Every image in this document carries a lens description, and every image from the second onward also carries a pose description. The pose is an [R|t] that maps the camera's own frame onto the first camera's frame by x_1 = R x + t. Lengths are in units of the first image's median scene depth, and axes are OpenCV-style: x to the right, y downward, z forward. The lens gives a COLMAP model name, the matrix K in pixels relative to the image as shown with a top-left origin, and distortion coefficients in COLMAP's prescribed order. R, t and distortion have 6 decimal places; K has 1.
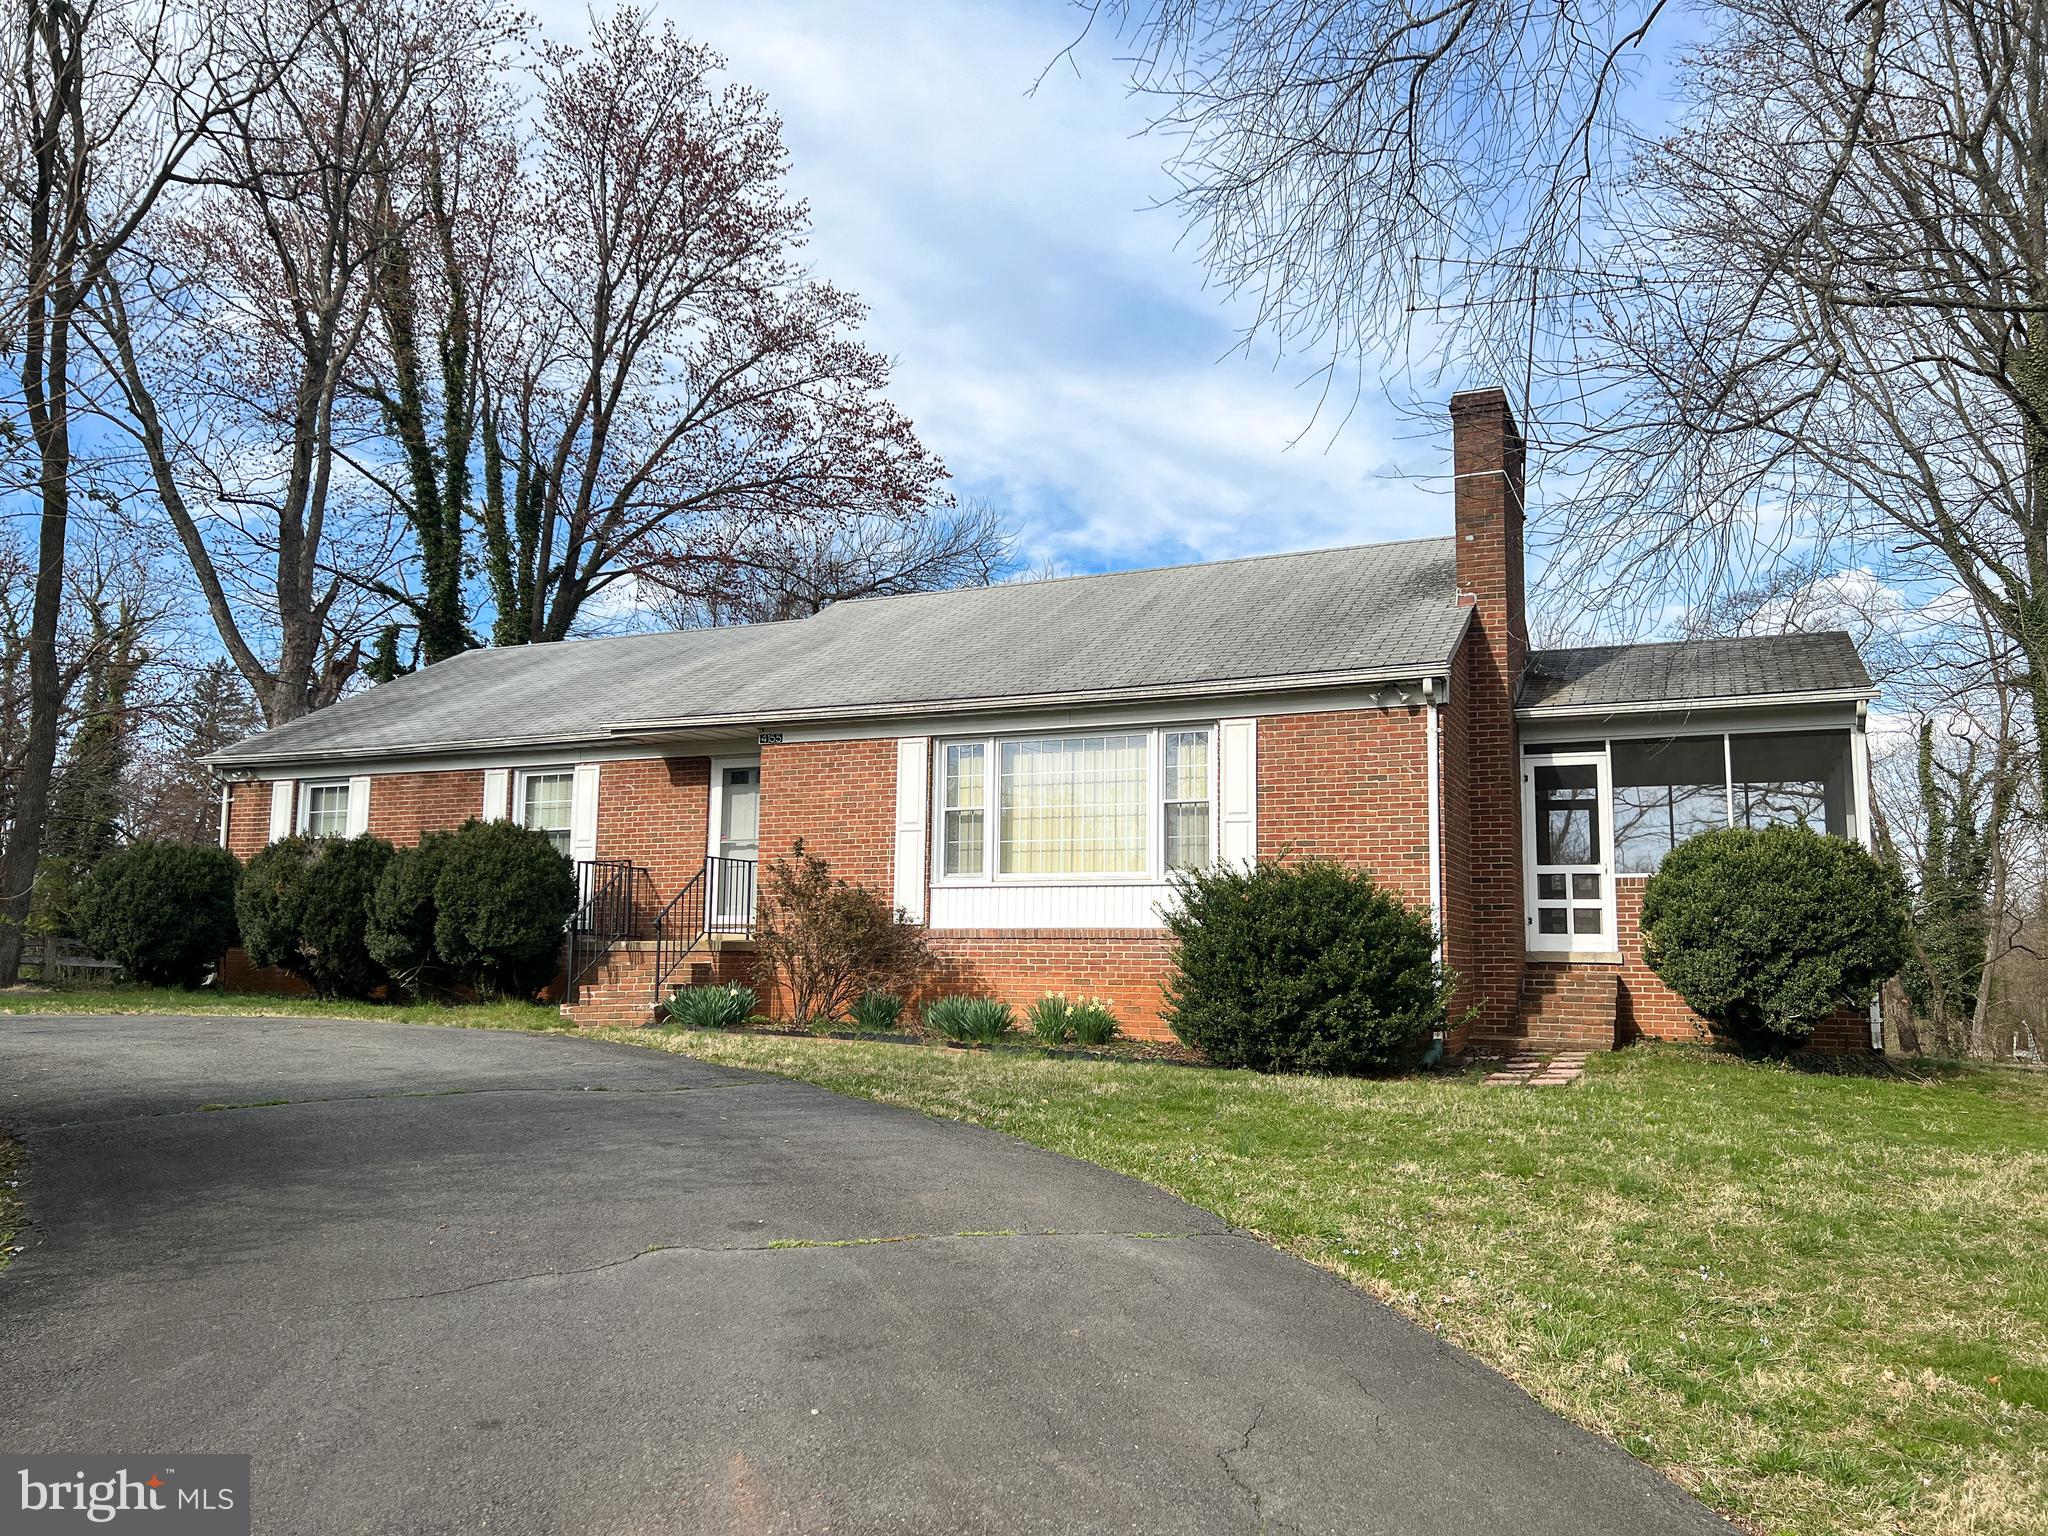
lens RADIAL K [[1548.5, 0, 1038.2], [0, 1548.5, 769.3], [0, 0, 1]] dist [0.042192, -0.057067]
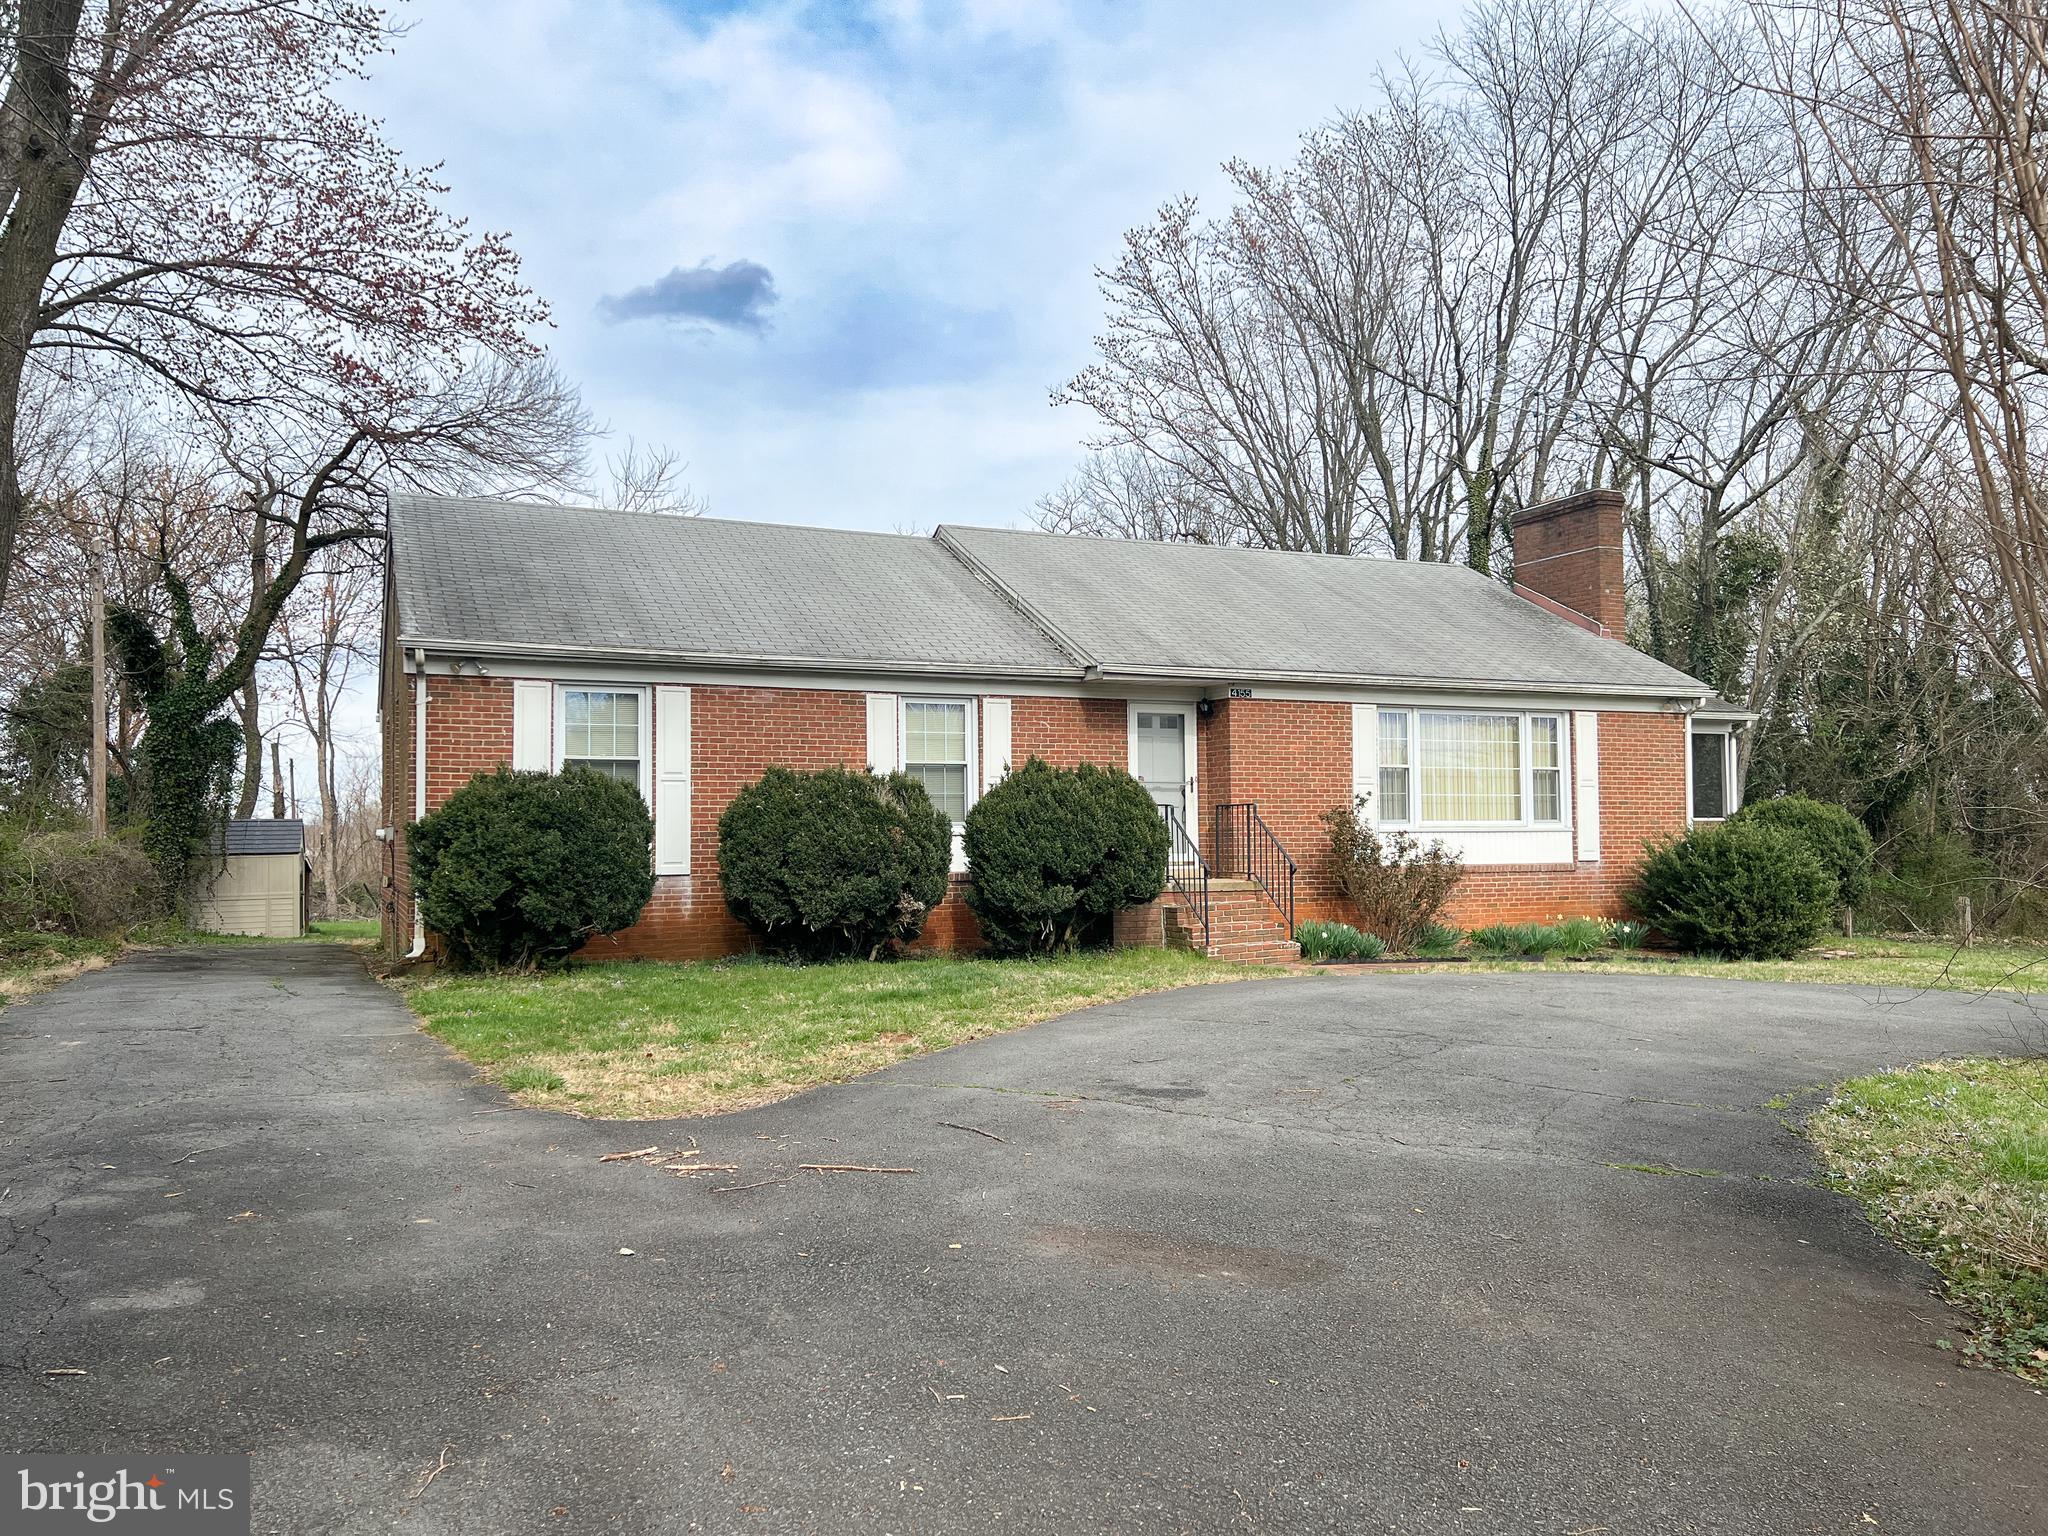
lens RADIAL K [[1548.5, 0, 1038.2], [0, 1548.5, 769.3], [0, 0, 1]] dist [0.042192, -0.057067]
pose [[0.656350, 0.022241, 0.754128, -1.149865], [-0.076393, 0.996387, 0.037103, 0.004050], [-0.750579, -0.081963, 0.655678, 0.421766]]
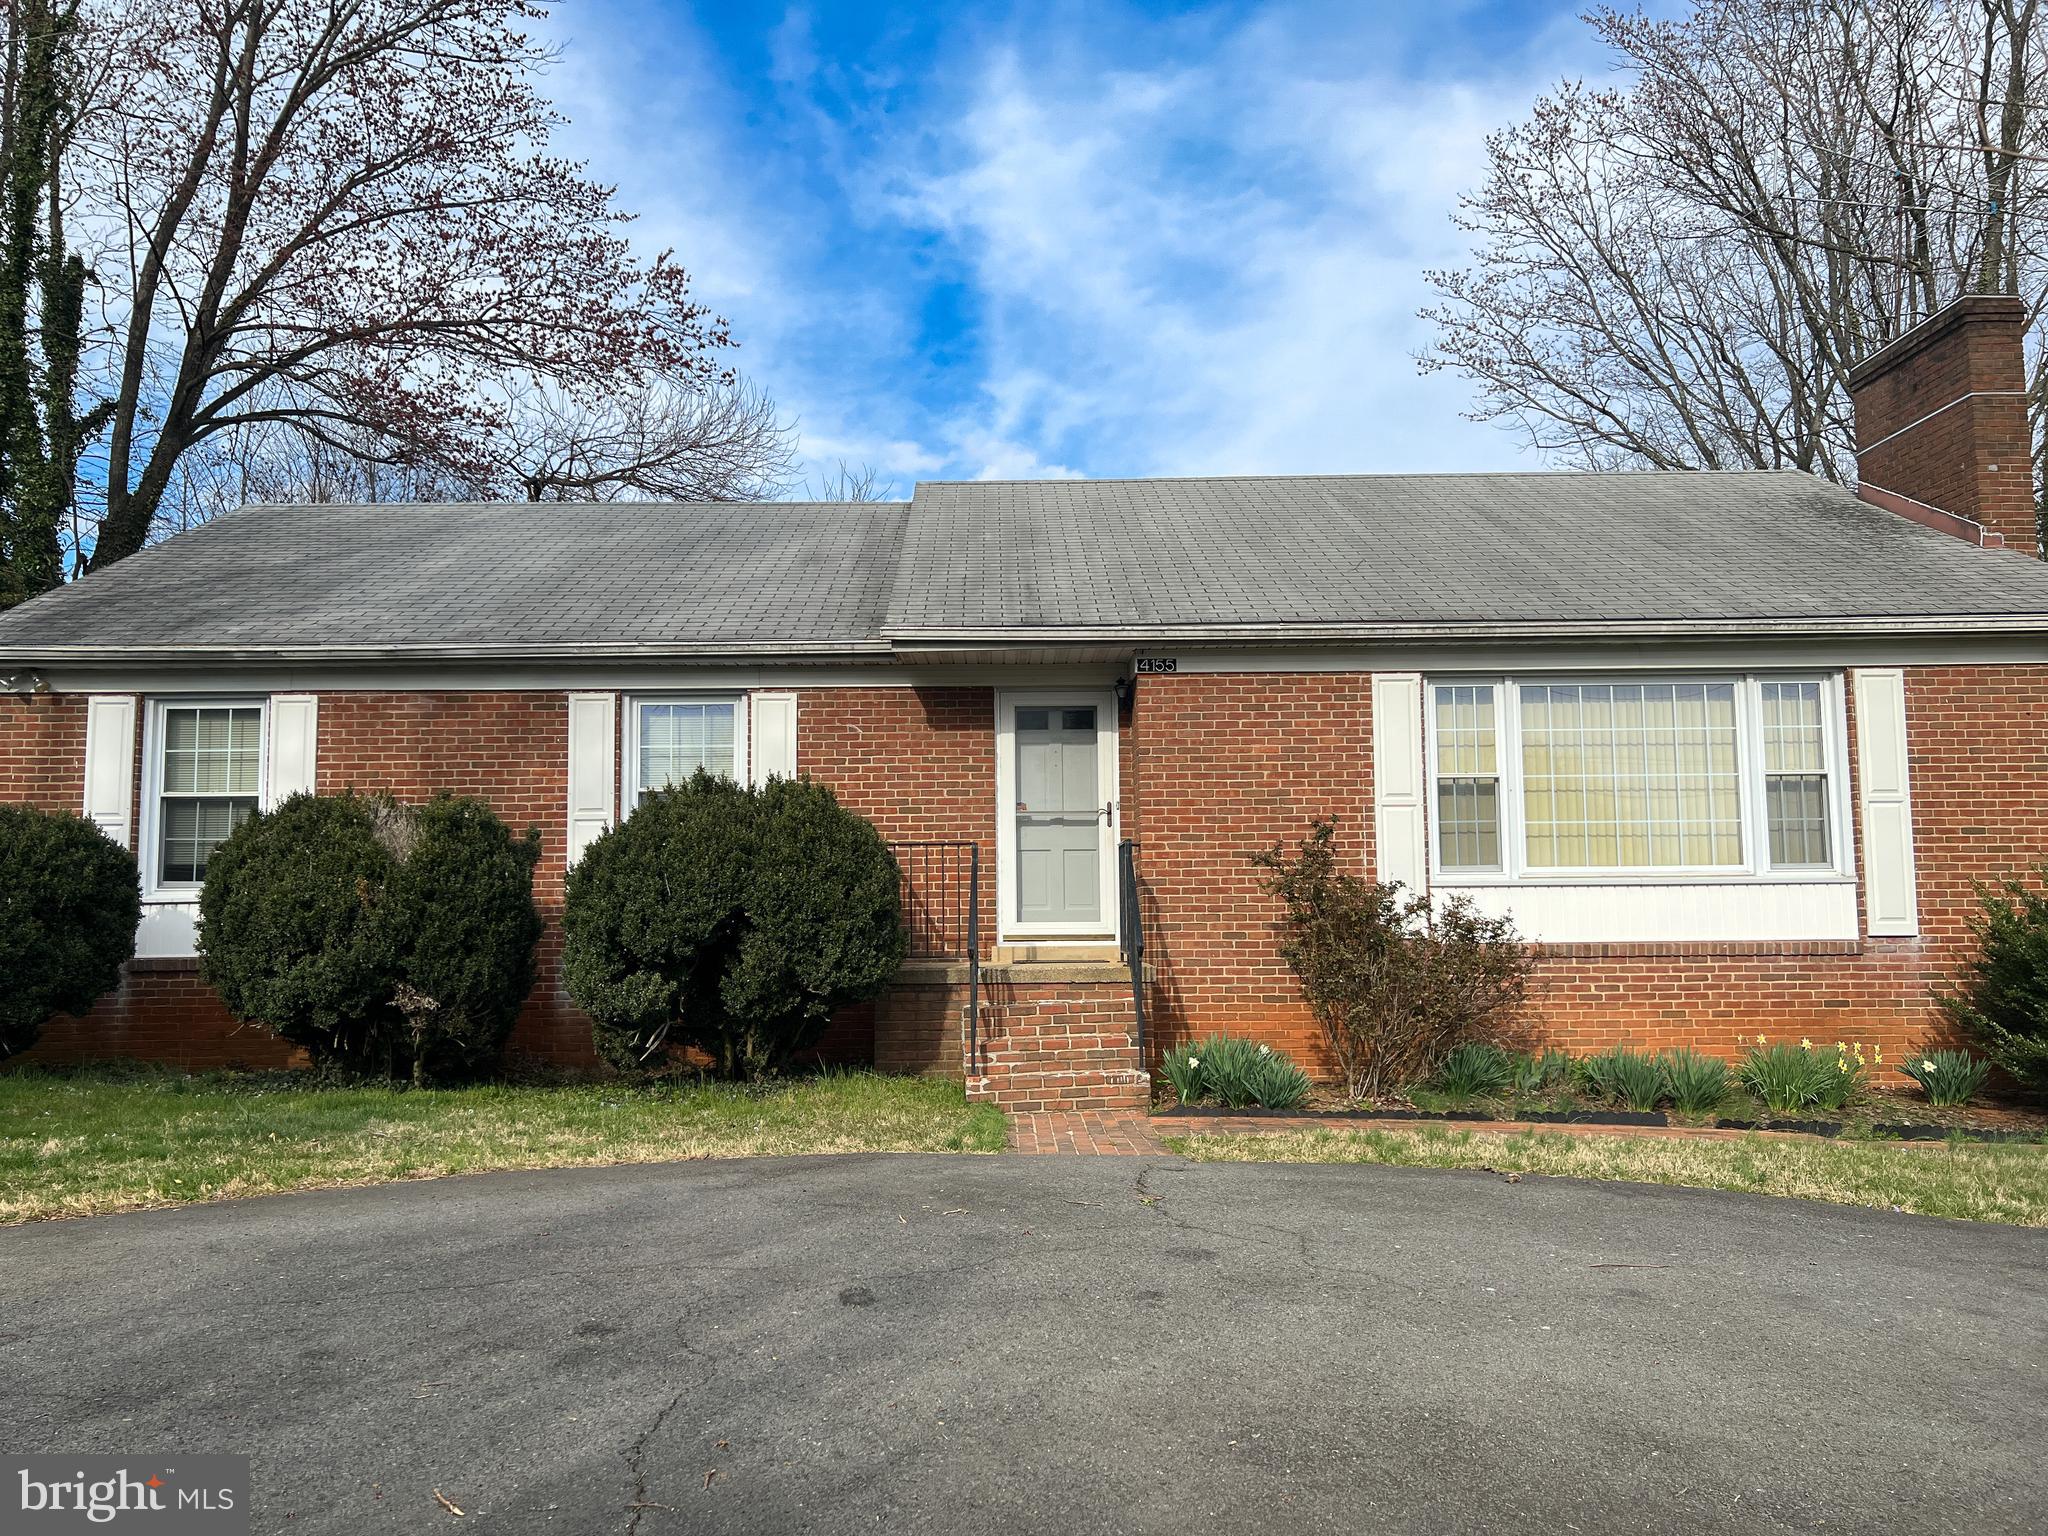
lens RADIAL K [[1548.5, 0, 1038.2], [0, 1548.5, 769.3], [0, 0, 1]] dist [0.042192, -0.057067]
pose [[0.909640, 0.025367, 0.414622, -0.531686], [-0.033003, 0.999392, 0.011261, 0.021215], [-0.414084, -0.023927, 0.909924, 0.433652]]
